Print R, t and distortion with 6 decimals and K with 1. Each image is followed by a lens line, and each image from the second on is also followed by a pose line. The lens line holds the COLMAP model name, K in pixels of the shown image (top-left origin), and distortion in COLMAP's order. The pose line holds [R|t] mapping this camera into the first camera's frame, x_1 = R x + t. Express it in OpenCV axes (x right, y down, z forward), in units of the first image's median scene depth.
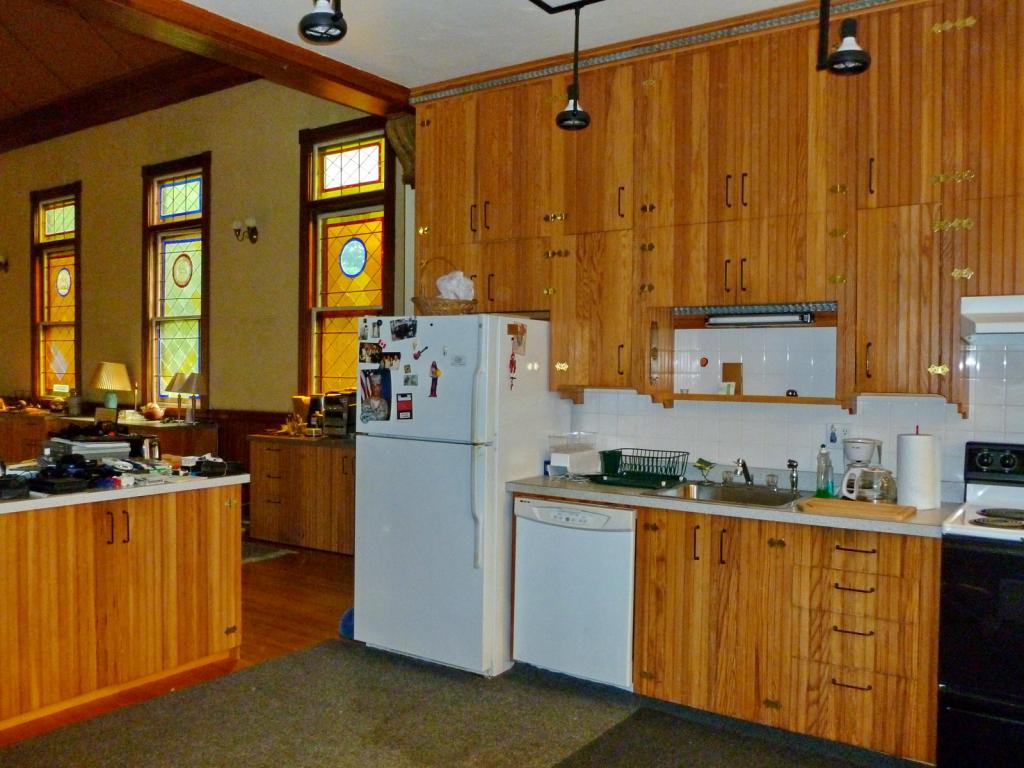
lens RADIAL K [[868.8, 0, 512.0], [0, 868.8, 384.0], [0, 0, 1]] dist [-0.036159, 0.004392]
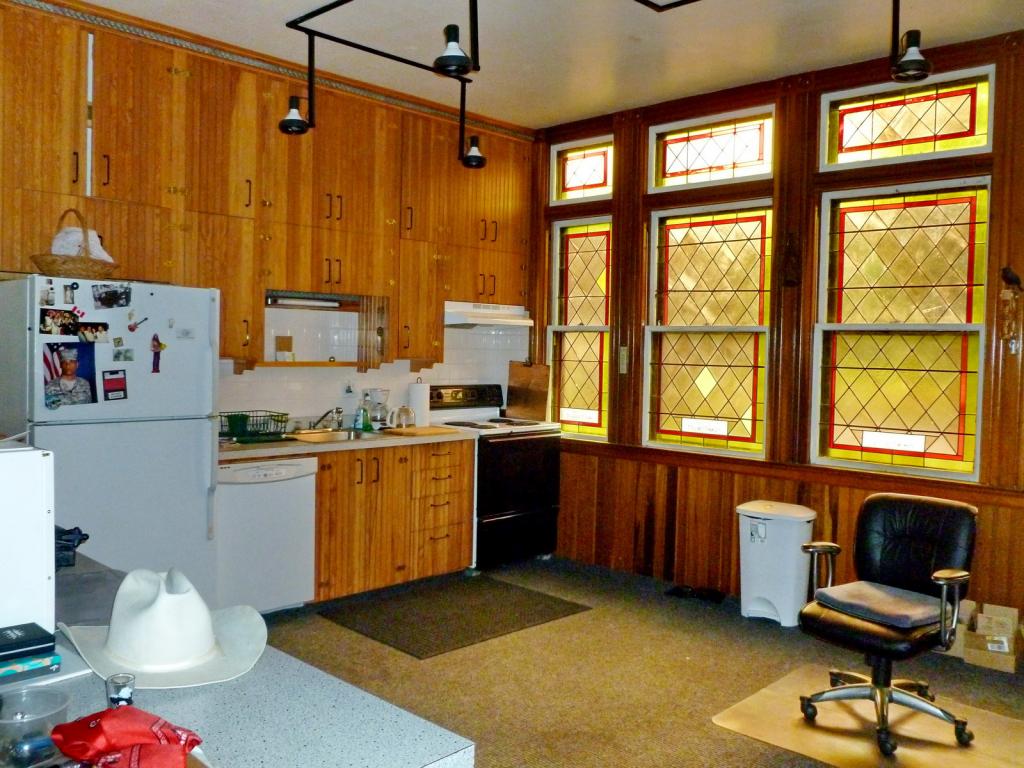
lens RADIAL K [[868.8, 0, 512.0], [0, 868.8, 384.0], [0, 0, 1]] dist [-0.036159, 0.004392]
pose [[0.158494, -0.052530, 0.985962, -0.933877], [0.000099, 0.998585, 0.053187, -0.021825], [-0.987360, -0.008332, 0.158275, 0.476094]]
